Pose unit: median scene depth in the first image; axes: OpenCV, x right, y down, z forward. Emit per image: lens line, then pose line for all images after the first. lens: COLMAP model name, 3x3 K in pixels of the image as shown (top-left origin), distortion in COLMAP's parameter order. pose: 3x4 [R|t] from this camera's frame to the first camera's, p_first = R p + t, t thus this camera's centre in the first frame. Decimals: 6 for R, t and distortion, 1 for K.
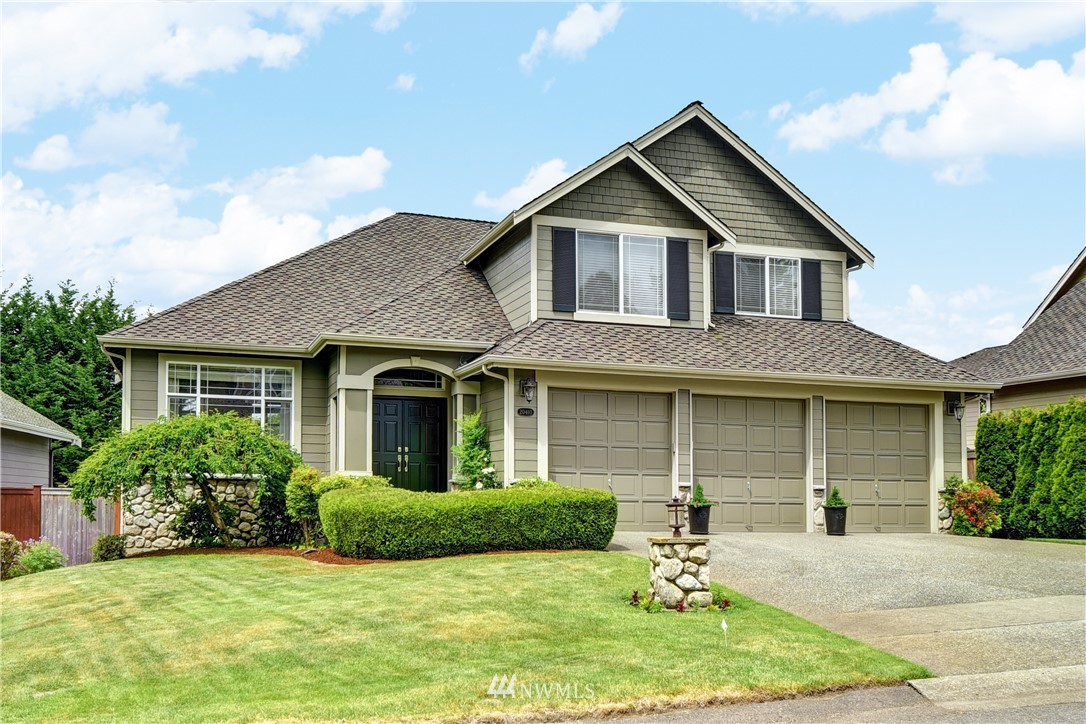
lens RADIAL K [[951.5, 0, 543.0], [0, 951.5, 362.0], [0, 0, 1]] dist [0.001471, -0.001905]
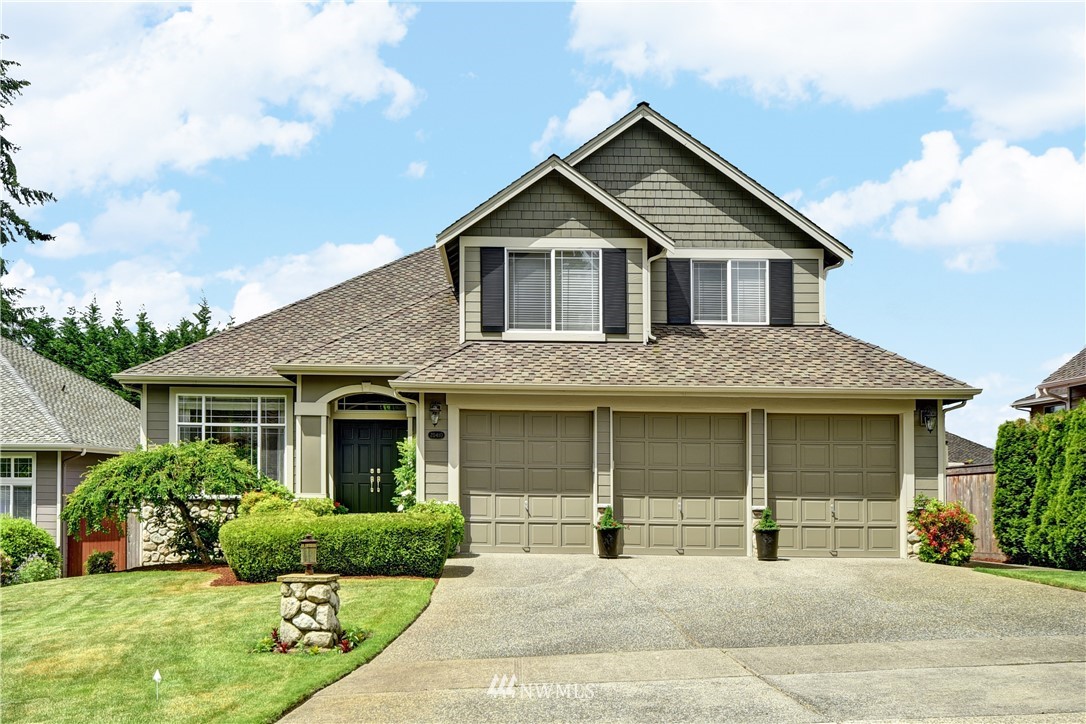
lens RADIAL K [[928.0, 0, 543.0], [0, 928.0, 390.8], [0, 0, 1]] dist [-0.000202, 0.001875]
pose [[0.964281, -0.034677, -0.262602, 0.314805], [0.040441, 0.999044, 0.016577, -0.005451], [0.261776, -0.026605, 0.964762, 0.074025]]
